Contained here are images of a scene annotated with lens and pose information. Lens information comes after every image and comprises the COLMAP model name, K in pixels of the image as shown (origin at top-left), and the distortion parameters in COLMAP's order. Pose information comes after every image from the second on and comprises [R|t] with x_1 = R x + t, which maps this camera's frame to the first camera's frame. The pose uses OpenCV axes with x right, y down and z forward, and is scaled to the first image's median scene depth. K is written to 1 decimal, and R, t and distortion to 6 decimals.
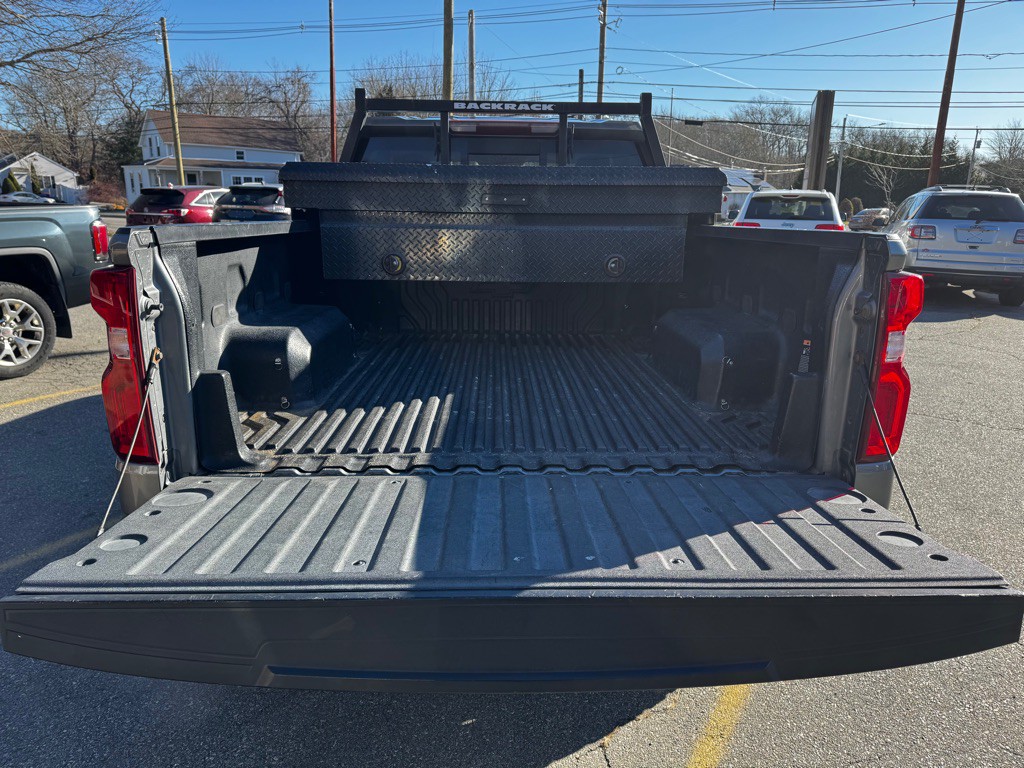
lens RADIAL K [[720.2, 0, 512.0], [0, 720.2, 384.0], [0, 0, 1]] dist [0.011907, 0.001014]
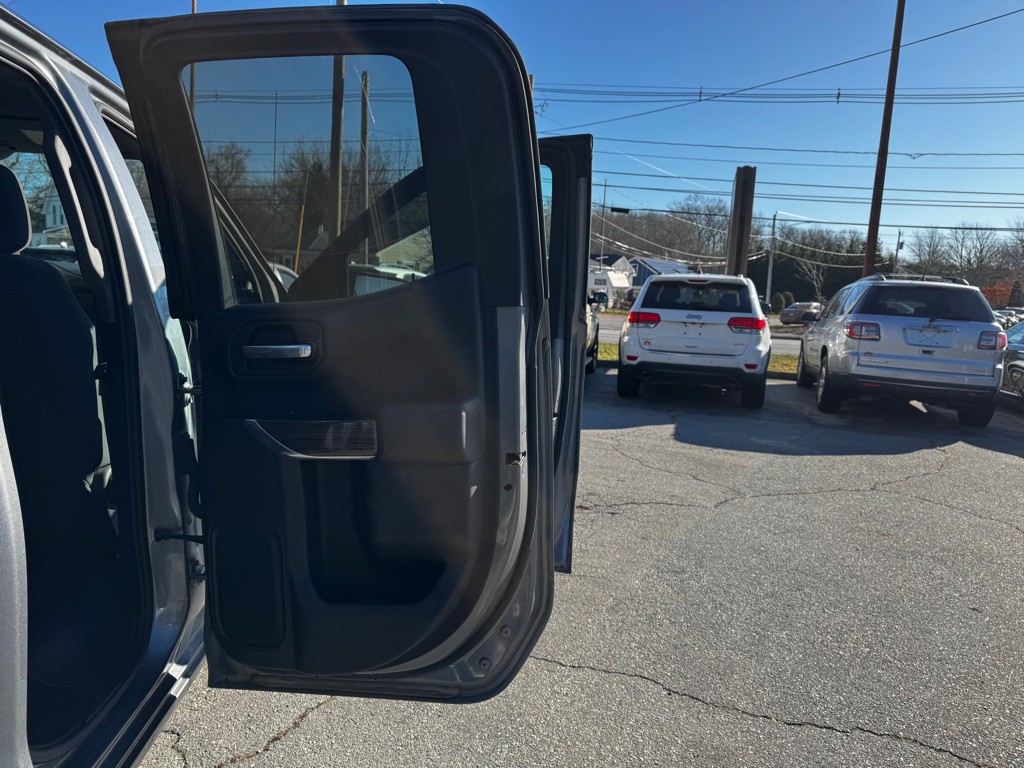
lens RADIAL K [[719.1, 0, 510.9], [0, 719.1, 389.2], [0, 0, 1]] dist [0.061840, -0.073012]
pose [[0.997109, 0.022317, 0.072626, 0.087879], [-0.014426, 0.994109, -0.107418, -0.038238], [-0.074596, 0.106060, 0.991558, 0.170758]]
